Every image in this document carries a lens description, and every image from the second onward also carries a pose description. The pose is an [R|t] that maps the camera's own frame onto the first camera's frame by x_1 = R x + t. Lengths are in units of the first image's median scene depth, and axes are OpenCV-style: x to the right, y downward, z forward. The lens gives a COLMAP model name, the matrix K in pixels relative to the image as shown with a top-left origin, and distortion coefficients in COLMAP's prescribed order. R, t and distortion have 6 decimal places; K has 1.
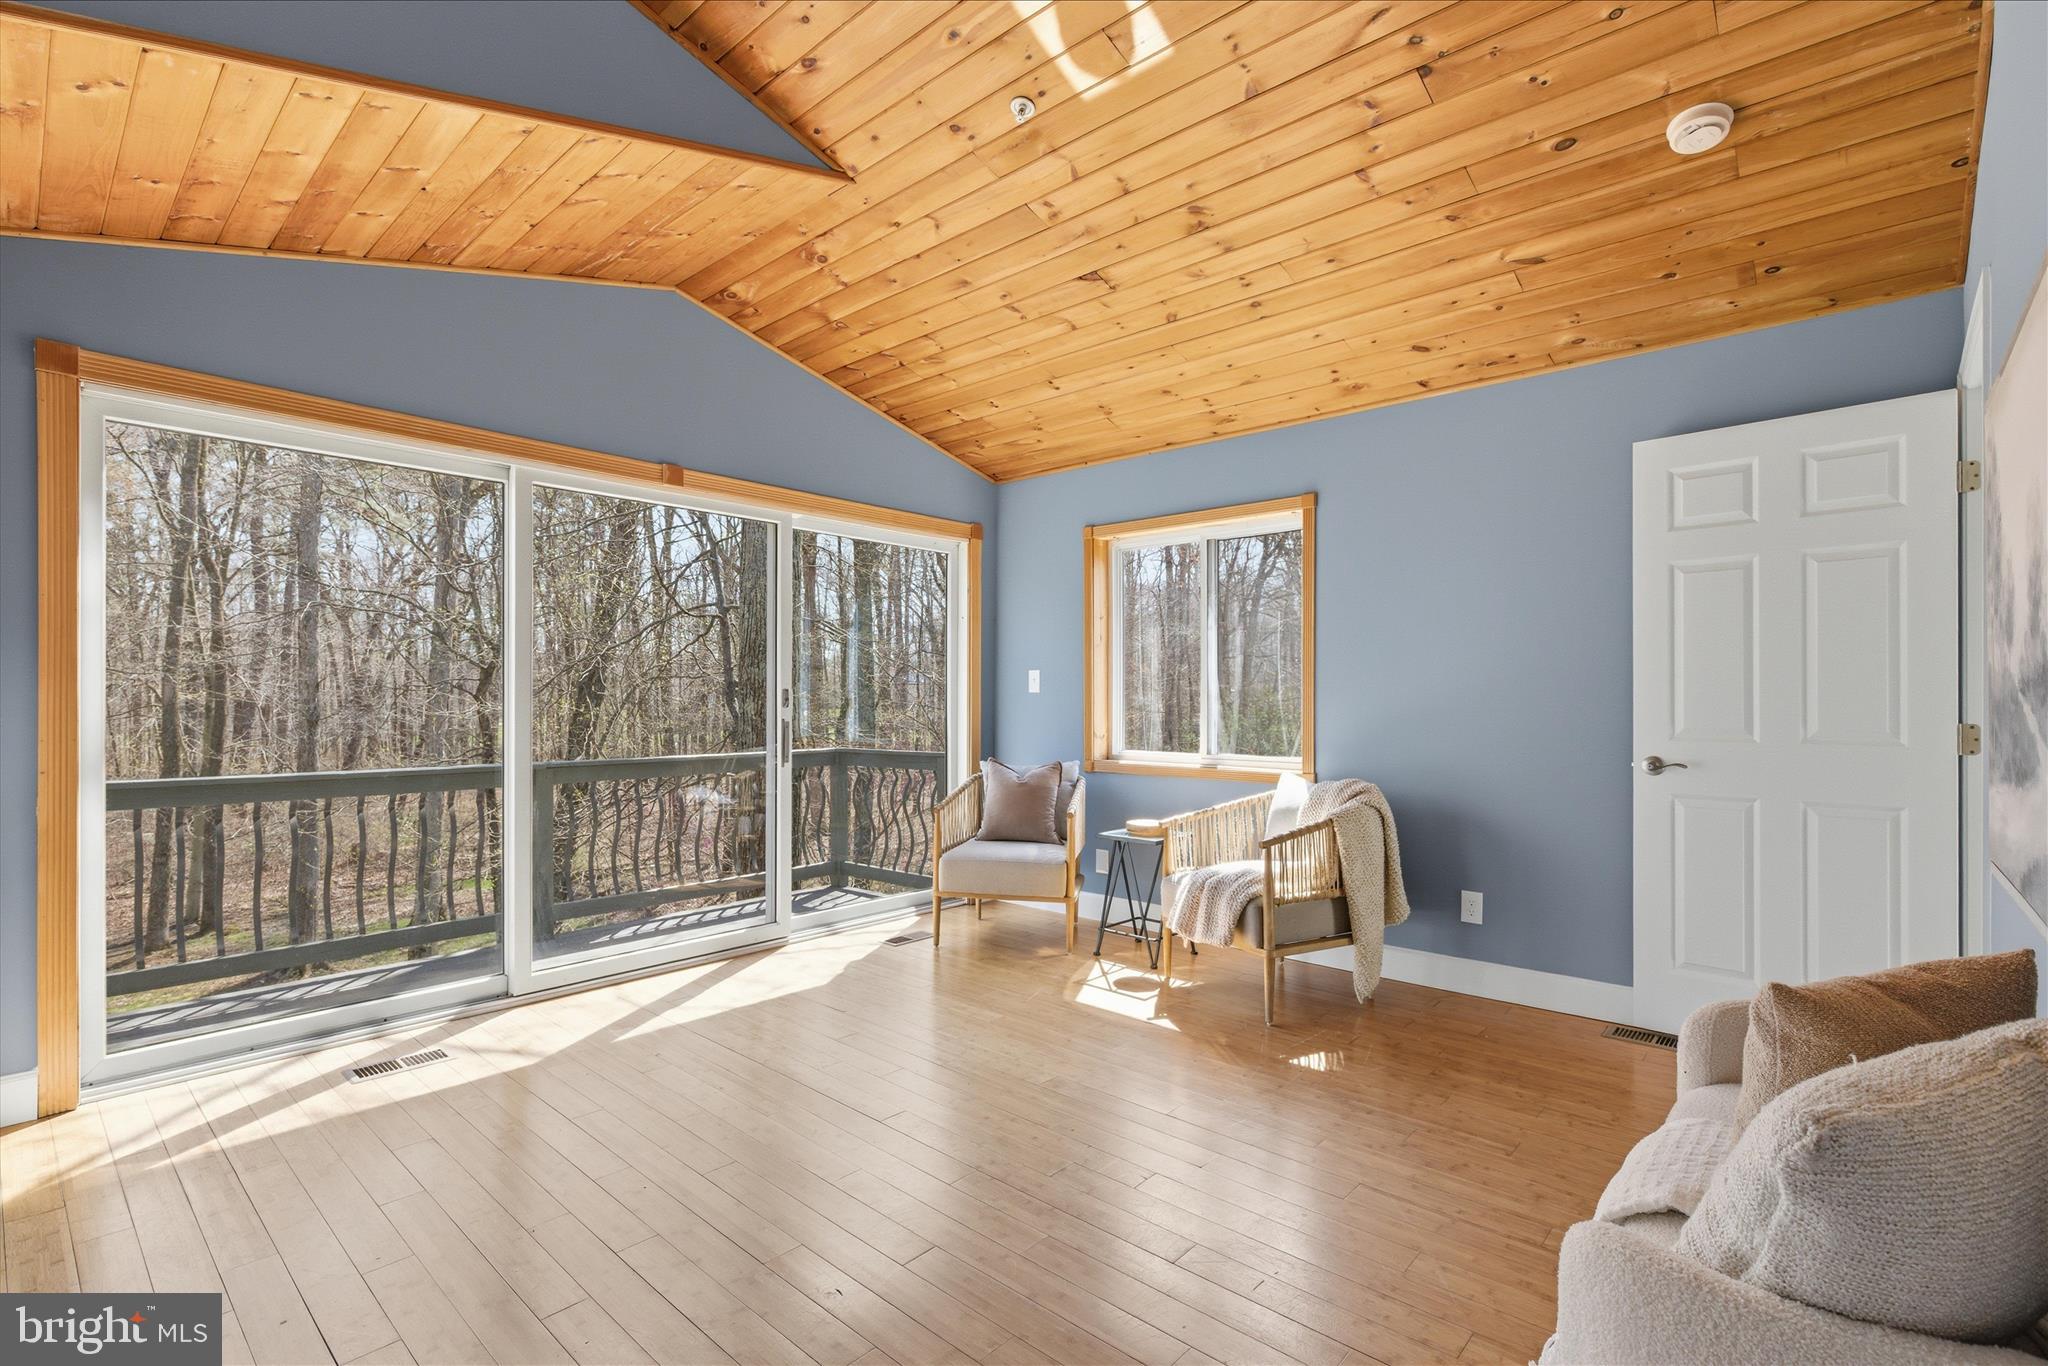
lens RADIAL K [[947.8, 0, 1029.6], [0, 947.8, 689.4], [0, 0, 1]] dist [0.000417, 0.000091]
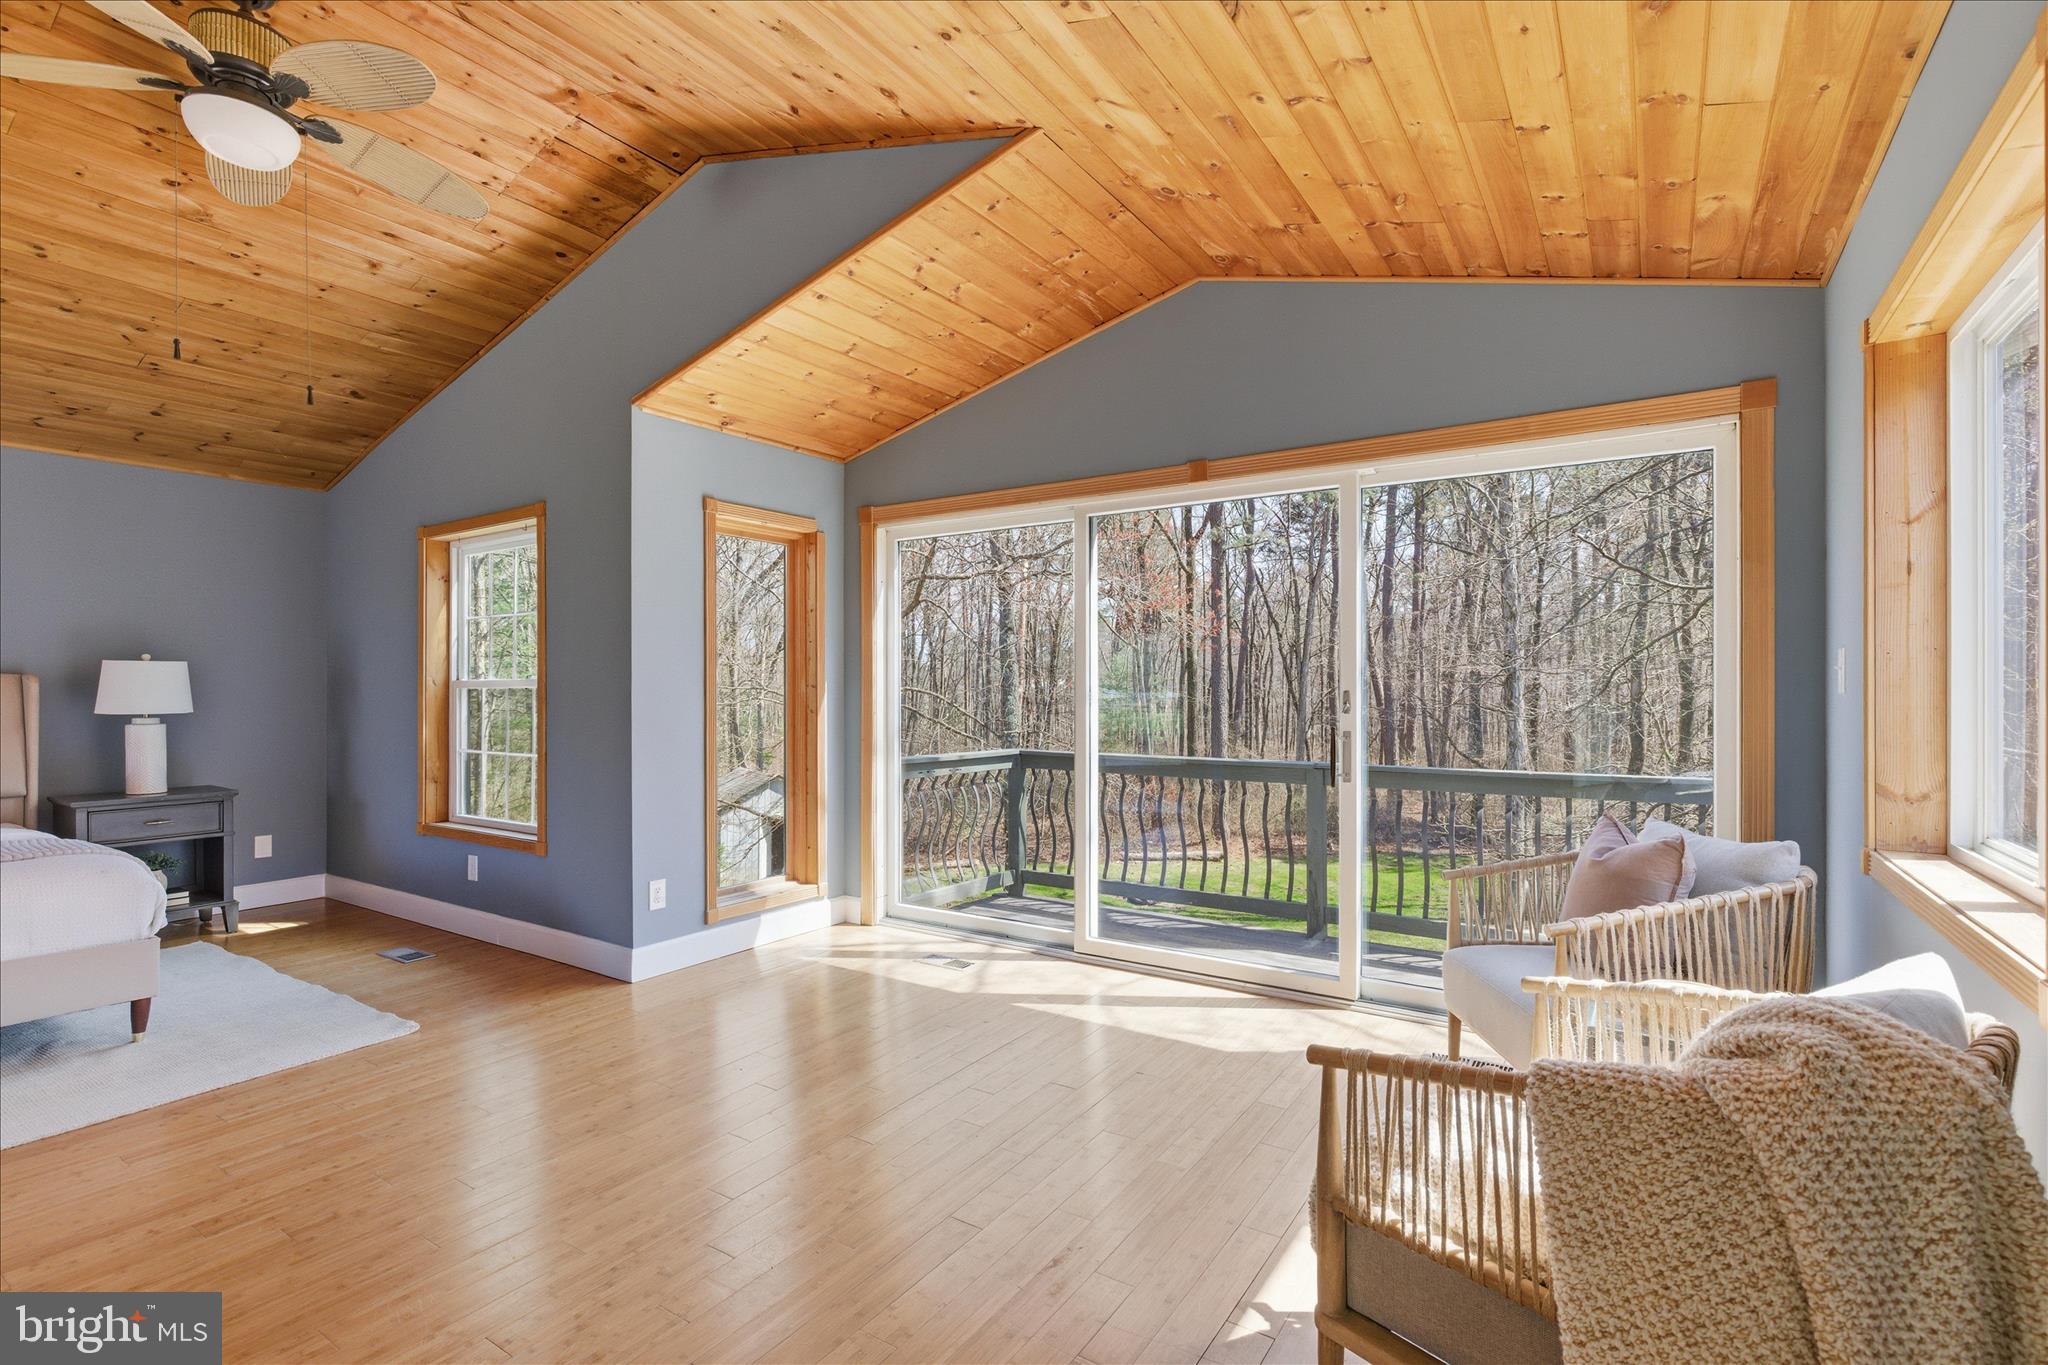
lens RADIAL K [[947.8, 0, 1029.6], [0, 947.8, 688.9], [0, 0, 1]] dist [0.000417, 0.000091]
pose [[0.154549, -0.000093, -0.987985, 0.647988], [0.007991, 0.999967, 0.001156, -0.008143], [0.987953, -0.008073, 0.154545, 0.794627]]
